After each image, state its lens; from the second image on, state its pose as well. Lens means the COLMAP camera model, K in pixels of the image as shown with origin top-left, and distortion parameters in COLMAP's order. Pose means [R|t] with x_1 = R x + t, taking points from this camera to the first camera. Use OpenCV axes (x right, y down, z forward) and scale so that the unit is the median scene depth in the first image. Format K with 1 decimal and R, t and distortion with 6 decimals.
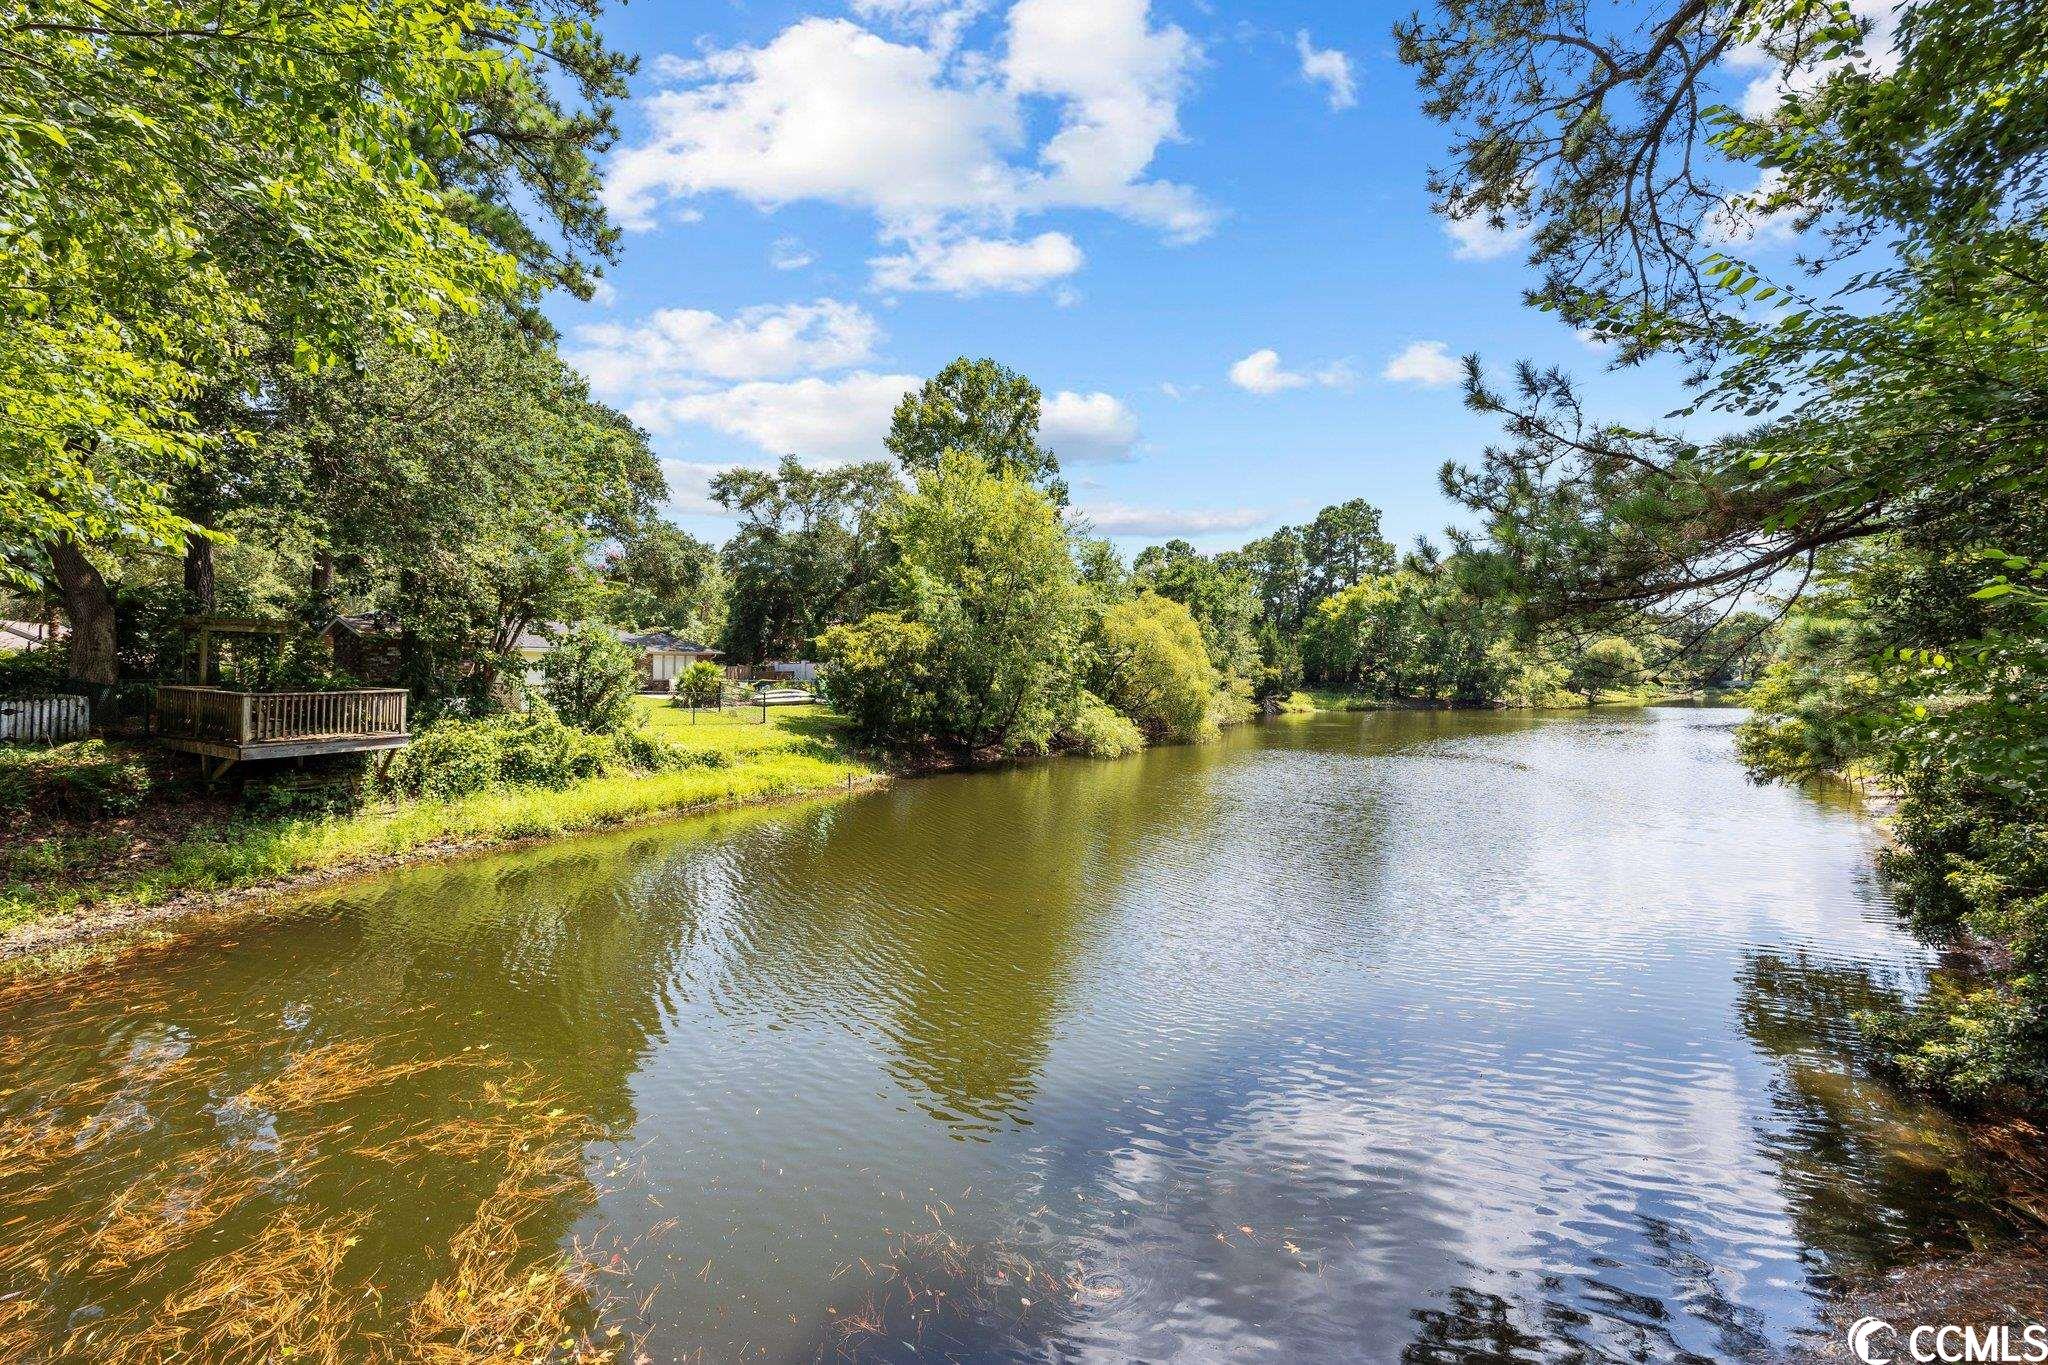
lens RADIAL K [[819.8, 0, 1024.0], [0, 819.8, 682.5], [0, 0, 1]] dist [-0.000019, 0.000295]
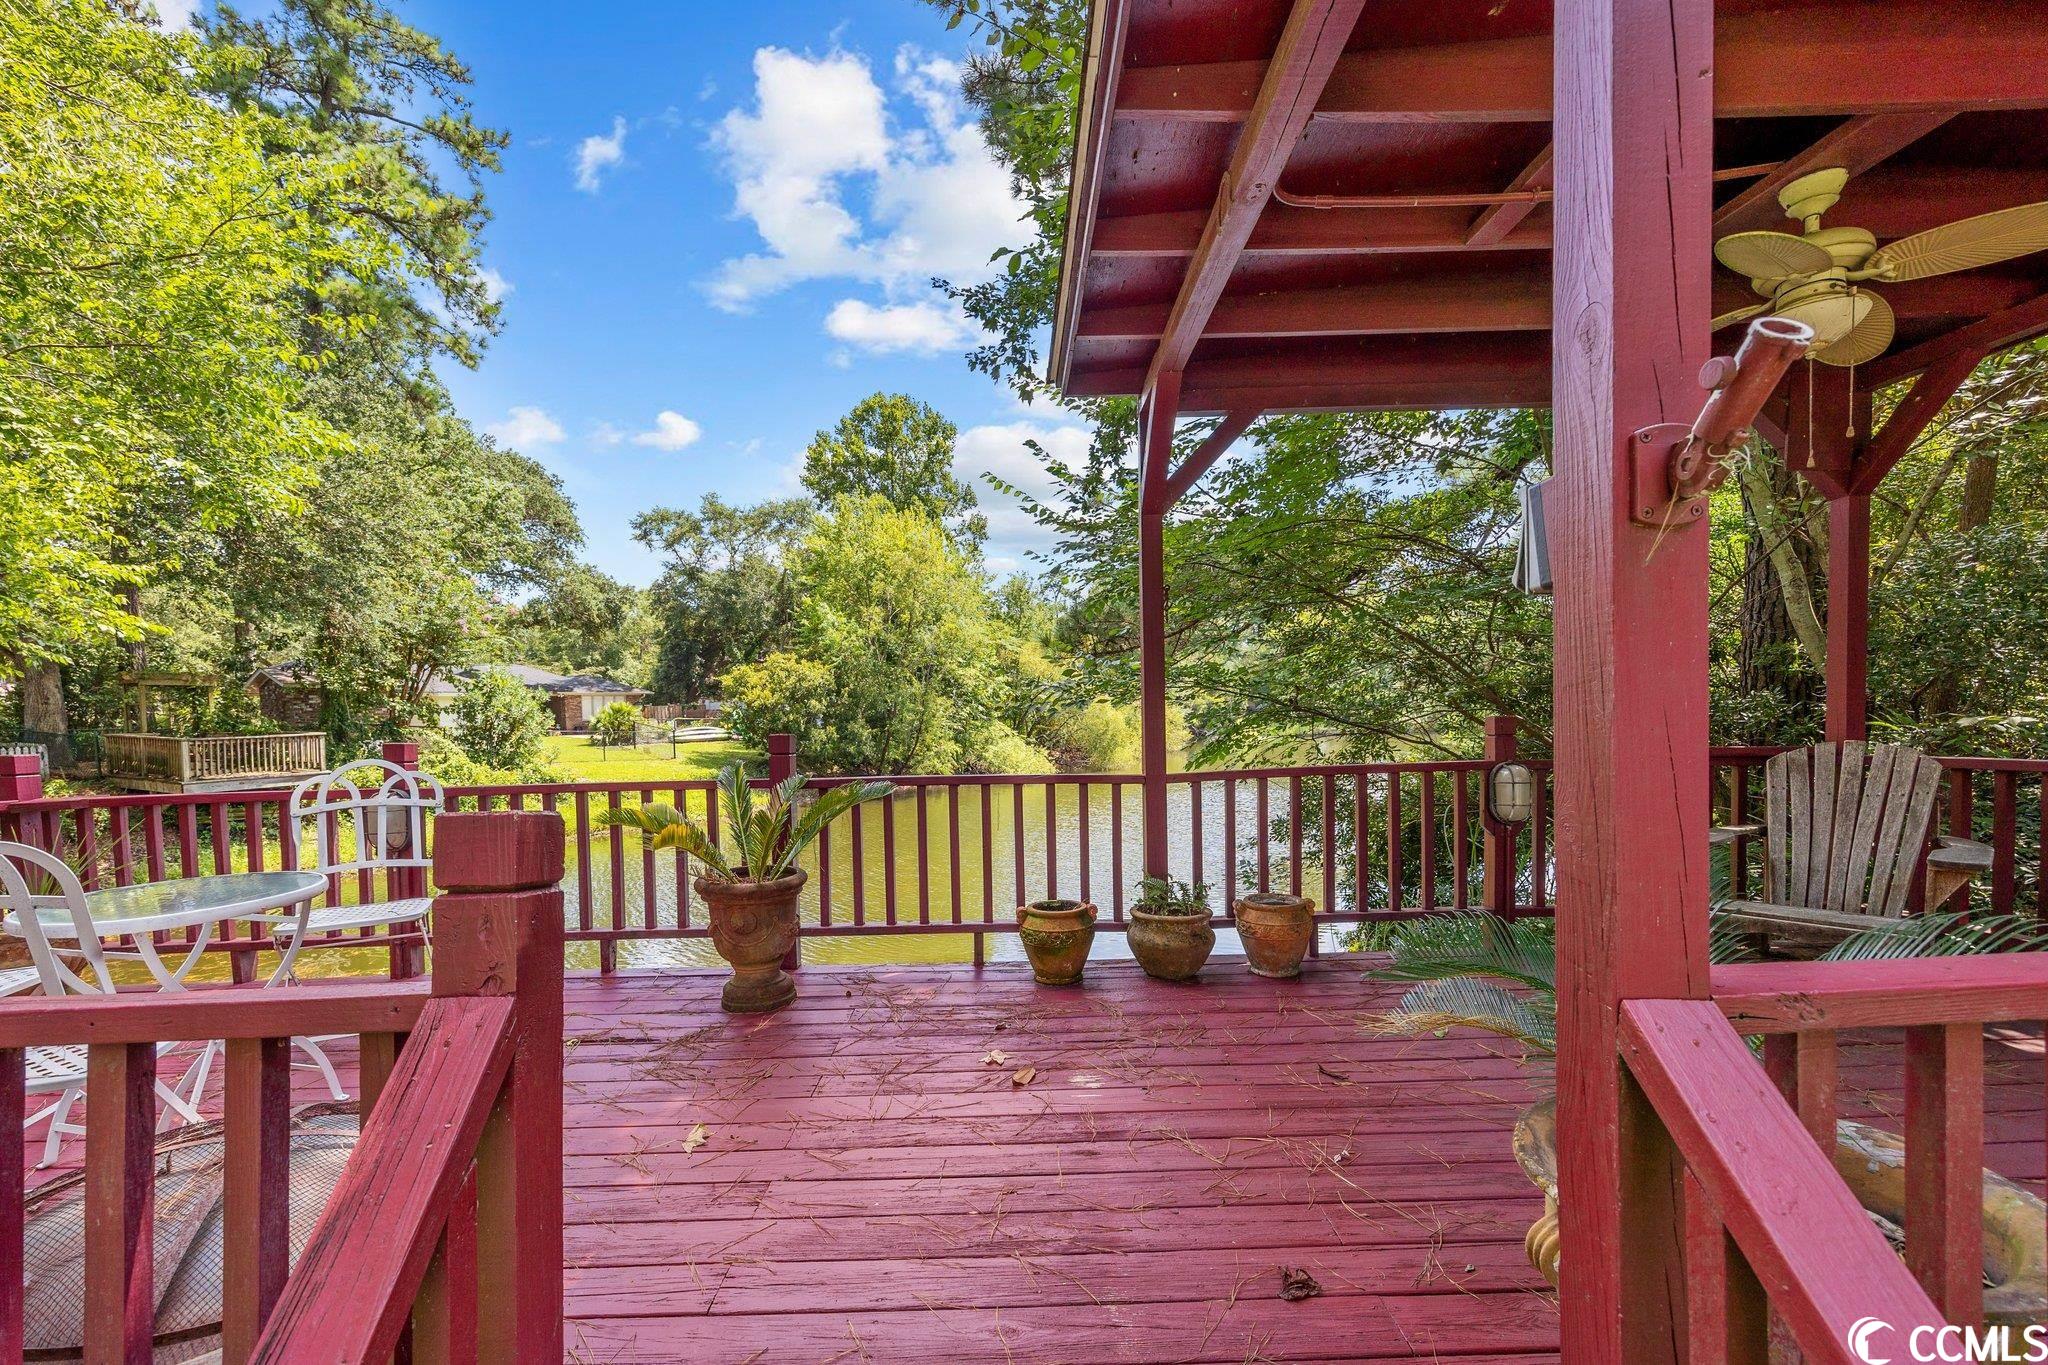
lens RADIAL K [[854.9, 0, 1020.8], [0, 854.9, 766.6], [0, 0, 1]] dist [0.001008, 0.000359]
pose [[0.999618, -0.021682, 0.017141, 0.083509], [0.020609, 0.997954, 0.060522, 0.001202], [-0.018418, -0.060146, 0.998020, -0.089622]]
